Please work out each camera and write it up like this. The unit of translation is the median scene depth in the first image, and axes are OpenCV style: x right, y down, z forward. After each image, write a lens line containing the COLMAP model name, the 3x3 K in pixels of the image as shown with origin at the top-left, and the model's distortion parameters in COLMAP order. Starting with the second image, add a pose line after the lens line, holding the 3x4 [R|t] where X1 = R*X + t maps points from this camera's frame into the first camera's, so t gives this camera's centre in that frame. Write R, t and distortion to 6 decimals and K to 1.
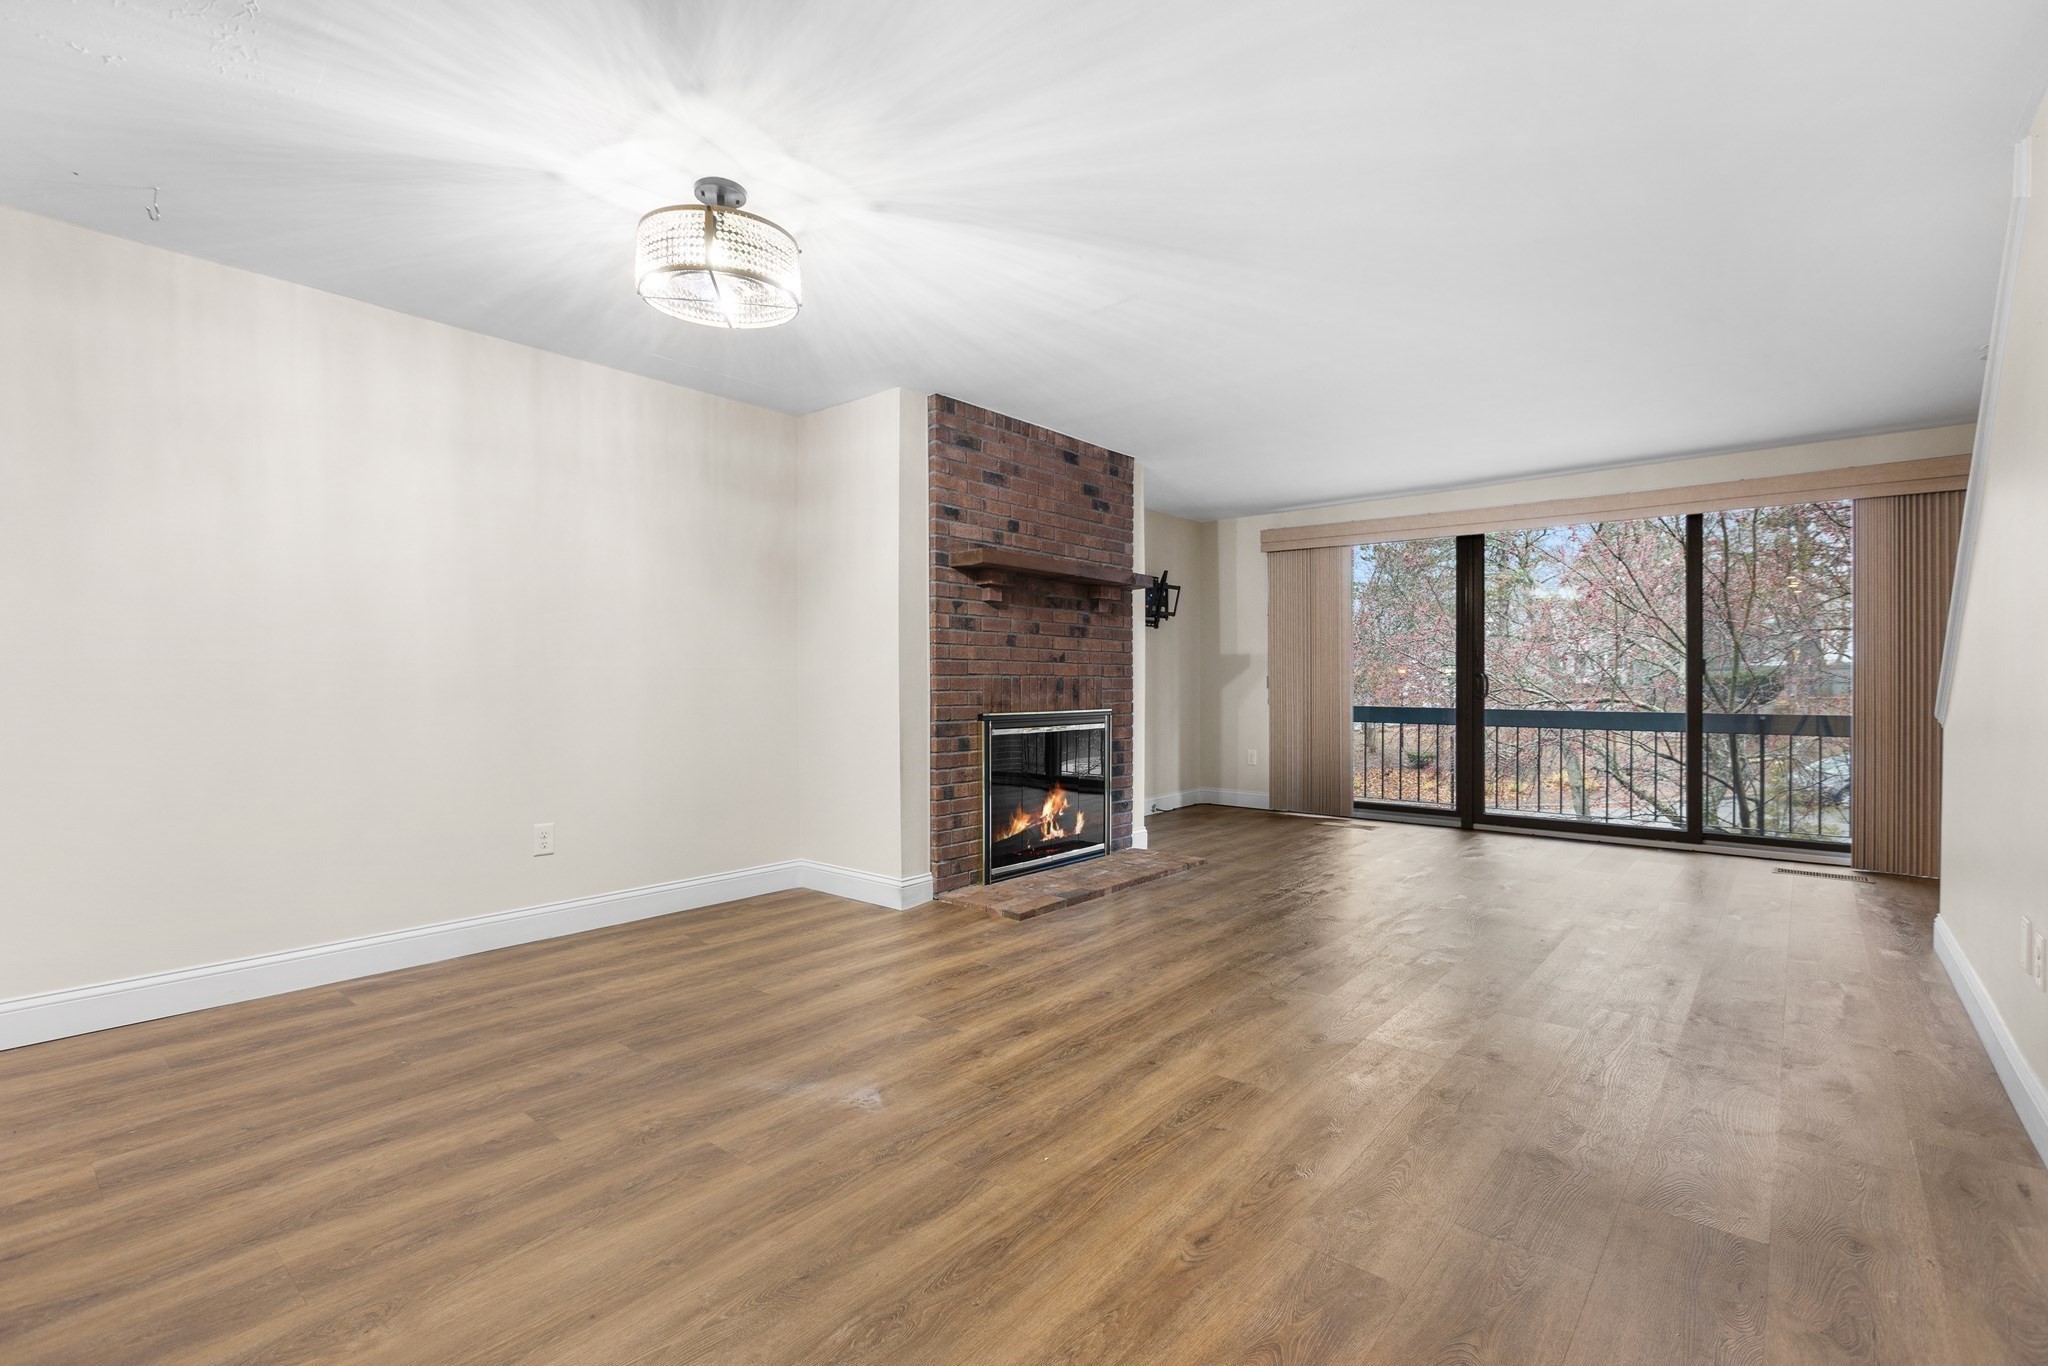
lens RADIAL K [[921.9, 0, 1015.1], [0, 921.9, 681.4], [0, 0, 1]] dist [0.001237, 0.000029]
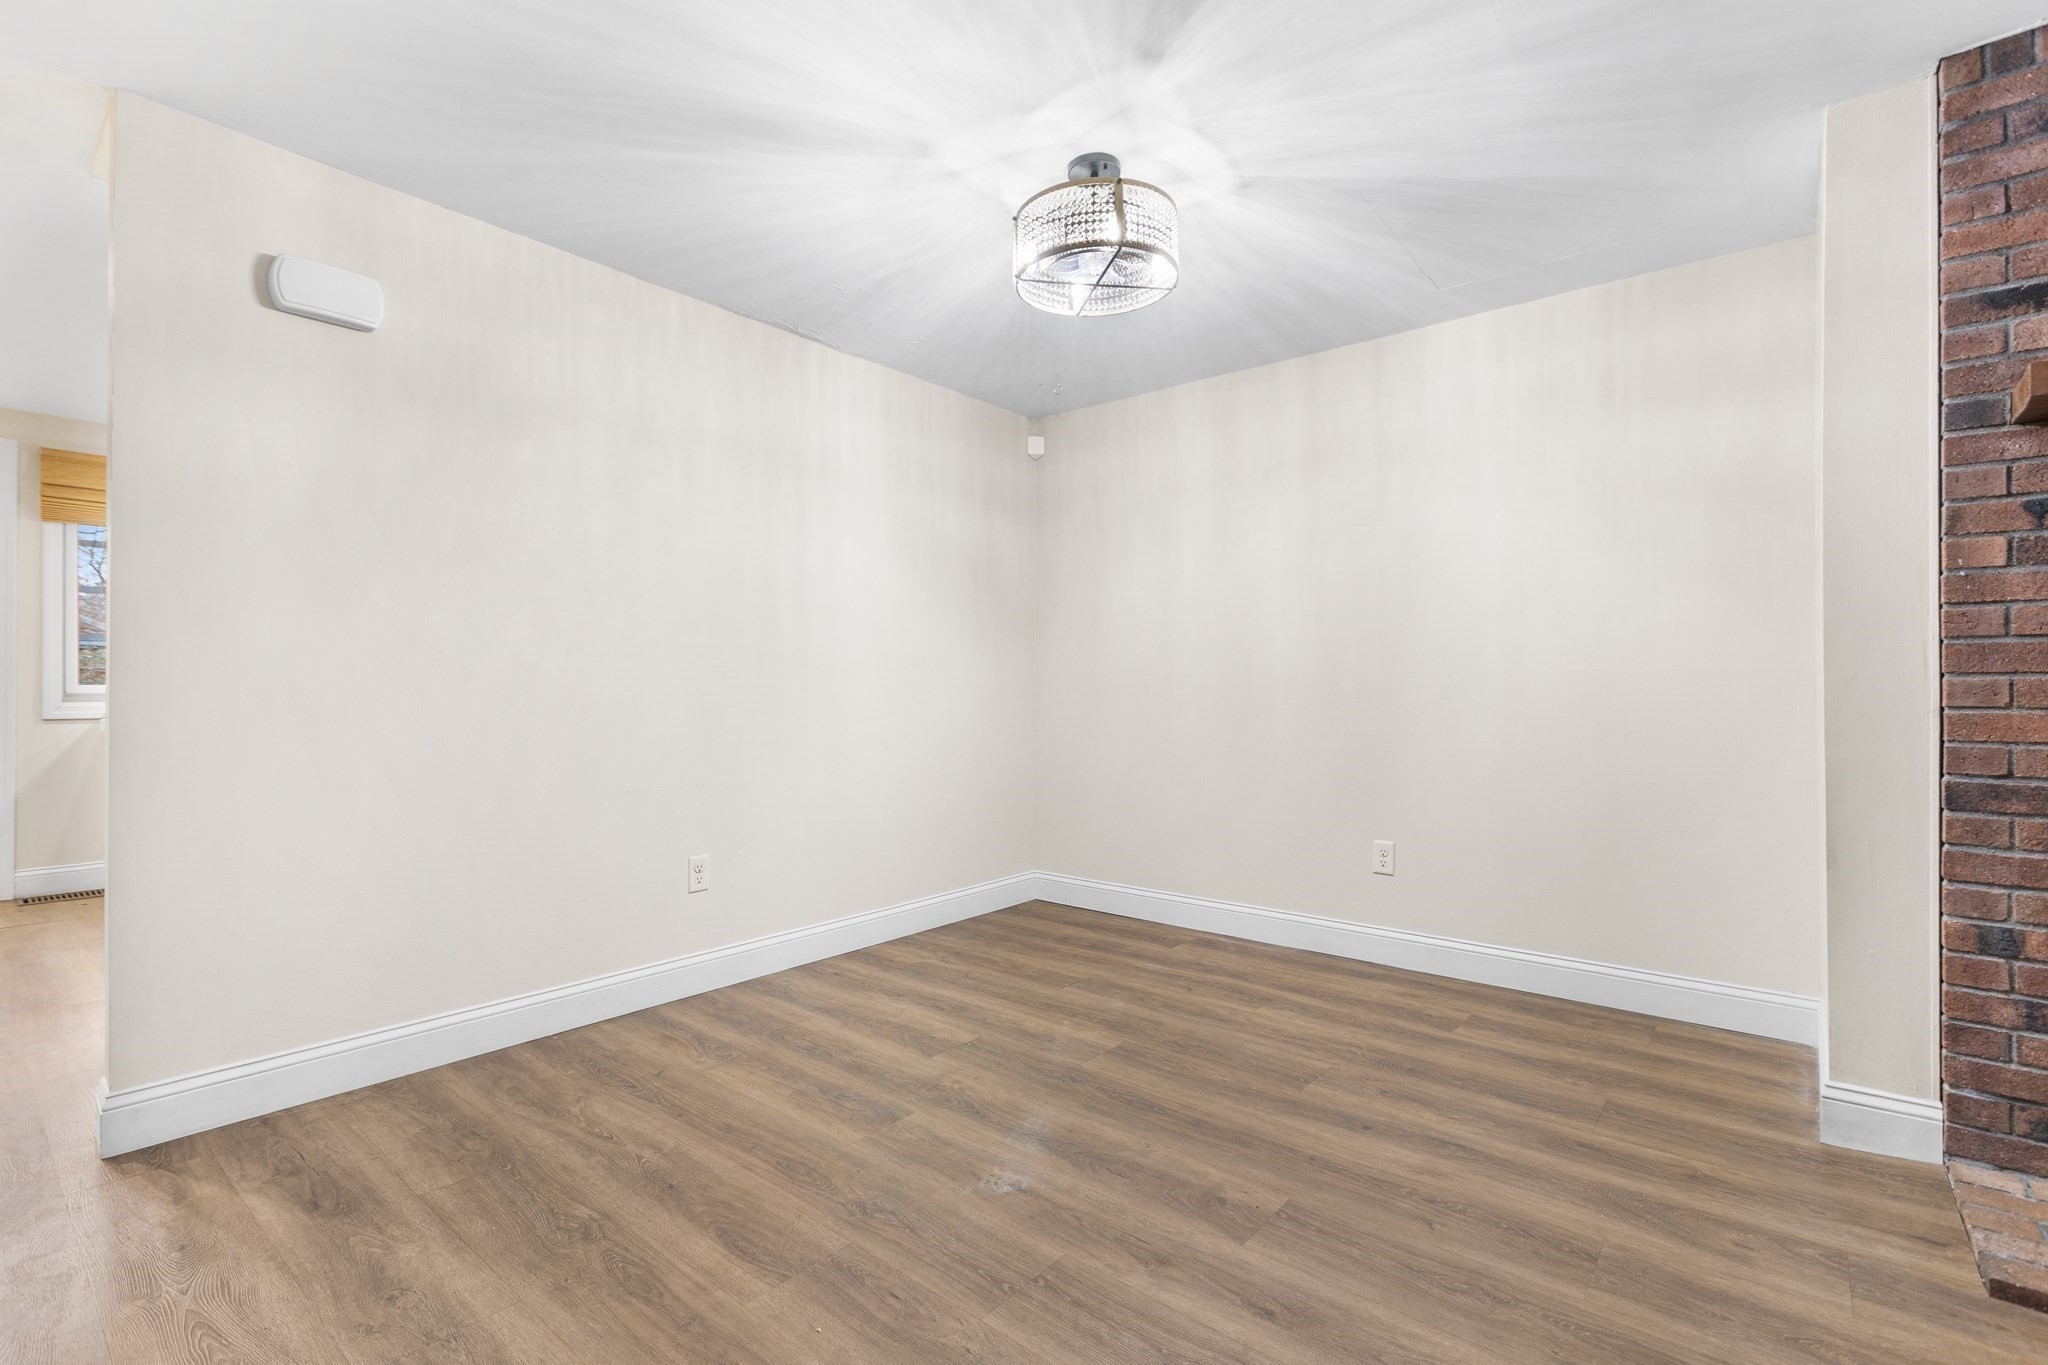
lens RADIAL K [[921.9, 0, 1025.0], [0, 921.9, 686.6], [0, 0, 1]] dist [0.001237, 0.000029]
pose [[0.016502, -0.003720, -0.999857, 0.347548], [-0.001487, 0.999992, -0.003745, 0.001545], [0.999863, 0.001549, 0.016497, 0.513586]]
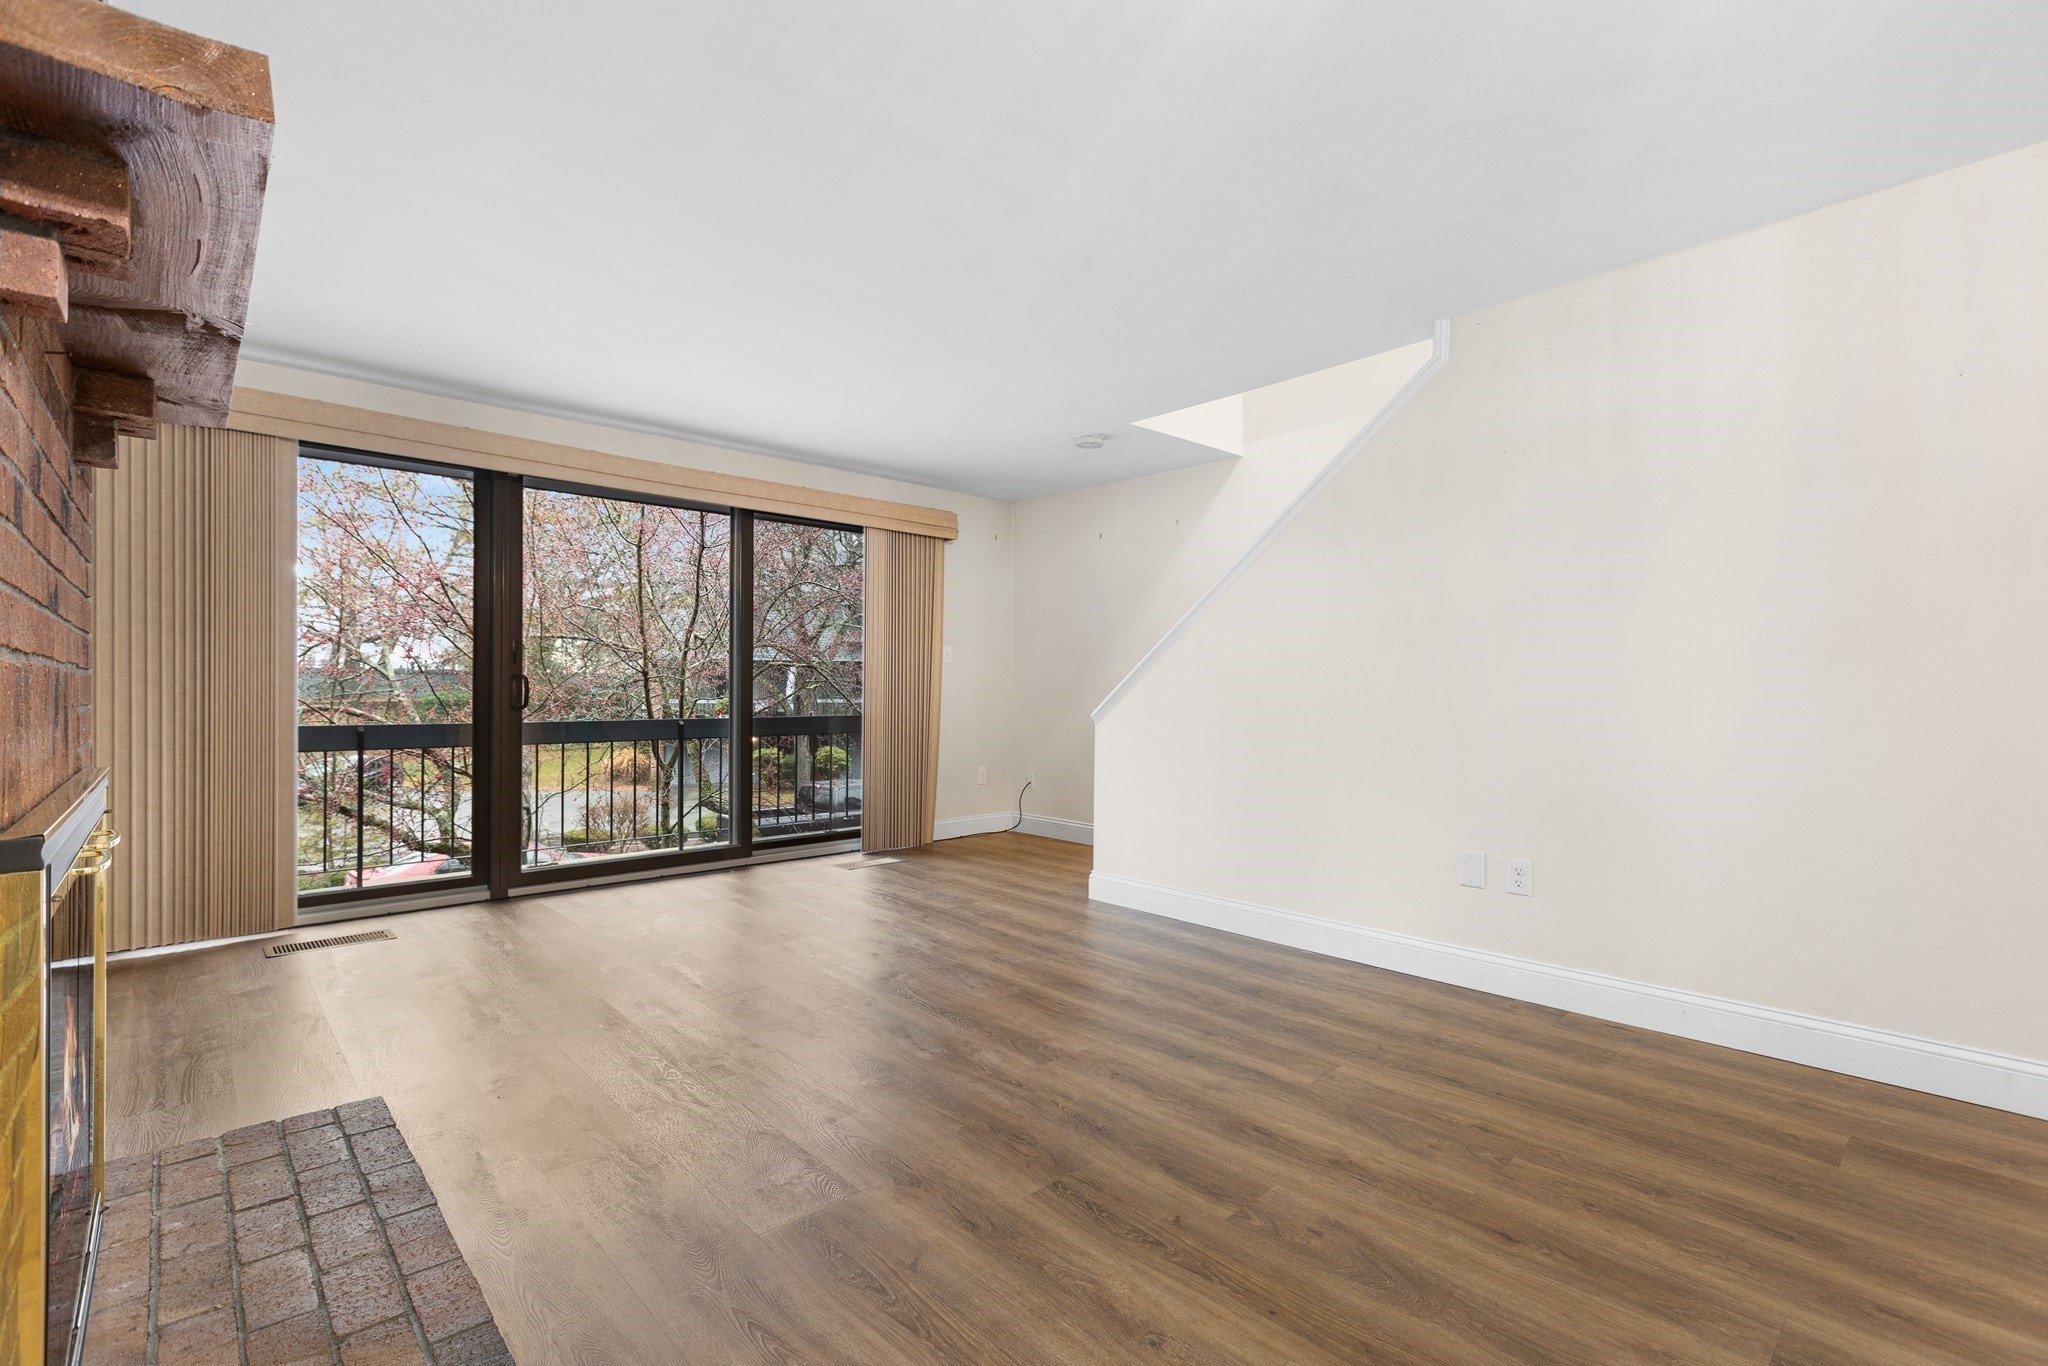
lens RADIAL K [[921.9, 0, 1020.4], [0, 921.9, 688.4], [0, 0, 1]] dist [0.001237, 0.000029]
pose [[0.122388, -0.000942, 0.992482, -0.213182], [-0.002173, 0.999997, 0.001217, 0.000478], [-0.992480, -0.002306, 0.122386, 0.752923]]
